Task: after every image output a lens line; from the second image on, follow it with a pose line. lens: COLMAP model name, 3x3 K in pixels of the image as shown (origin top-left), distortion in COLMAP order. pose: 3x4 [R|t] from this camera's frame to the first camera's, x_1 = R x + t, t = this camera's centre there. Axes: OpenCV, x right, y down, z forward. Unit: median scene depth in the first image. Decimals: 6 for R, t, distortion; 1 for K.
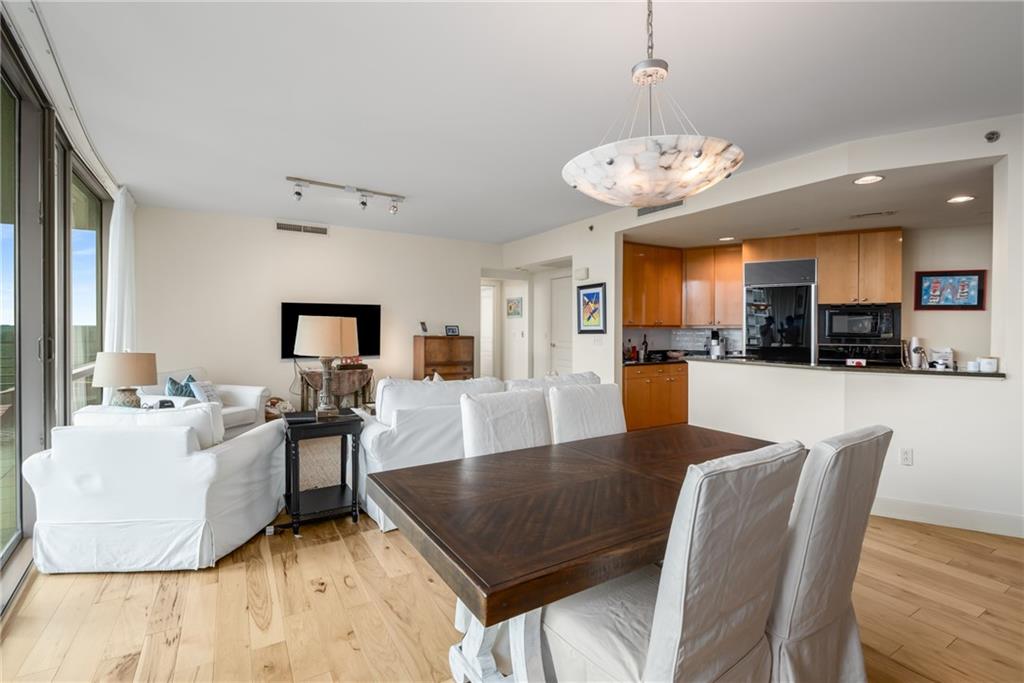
lens RADIAL K [[472.8, 0, 519.7], [0, 472.8, 328.0], [0, 0, 1]] dist [0.001228, -0.003958]
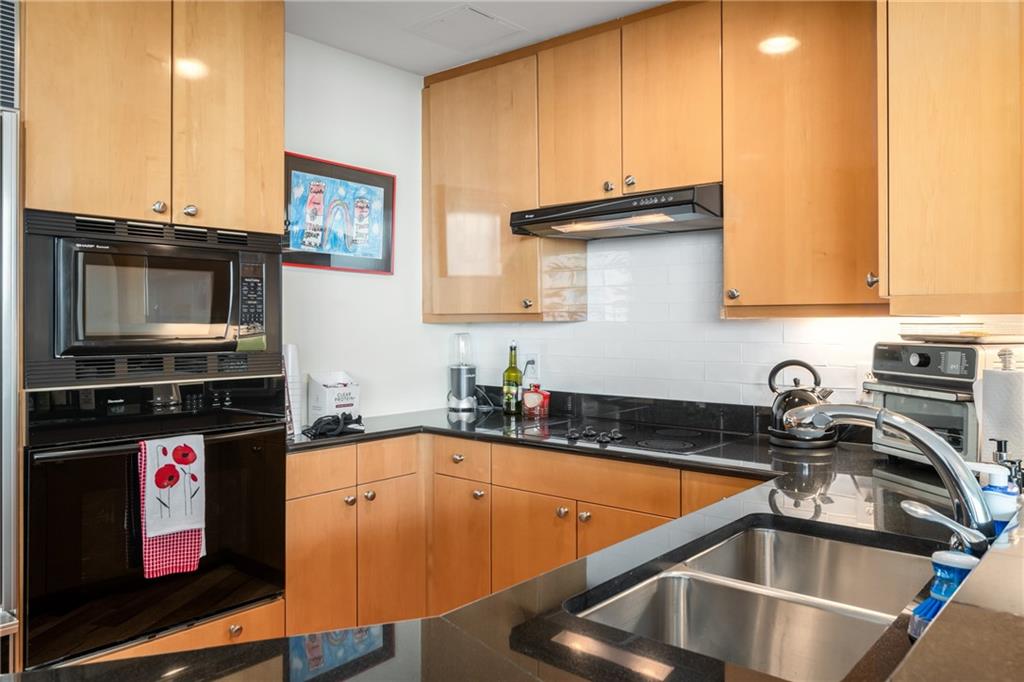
lens RADIAL K [[761.8, 0, 496.7], [0, 761.8, 323.5], [0, 0, 1]] dist [-0.019242, -0.002156]
pose [[0.197411, -0.005895, 0.980303, 0.312563], [-0.001728, 0.999978, 0.006361, 0.000556], [-0.980319, -0.002950, 0.197397, 0.682261]]
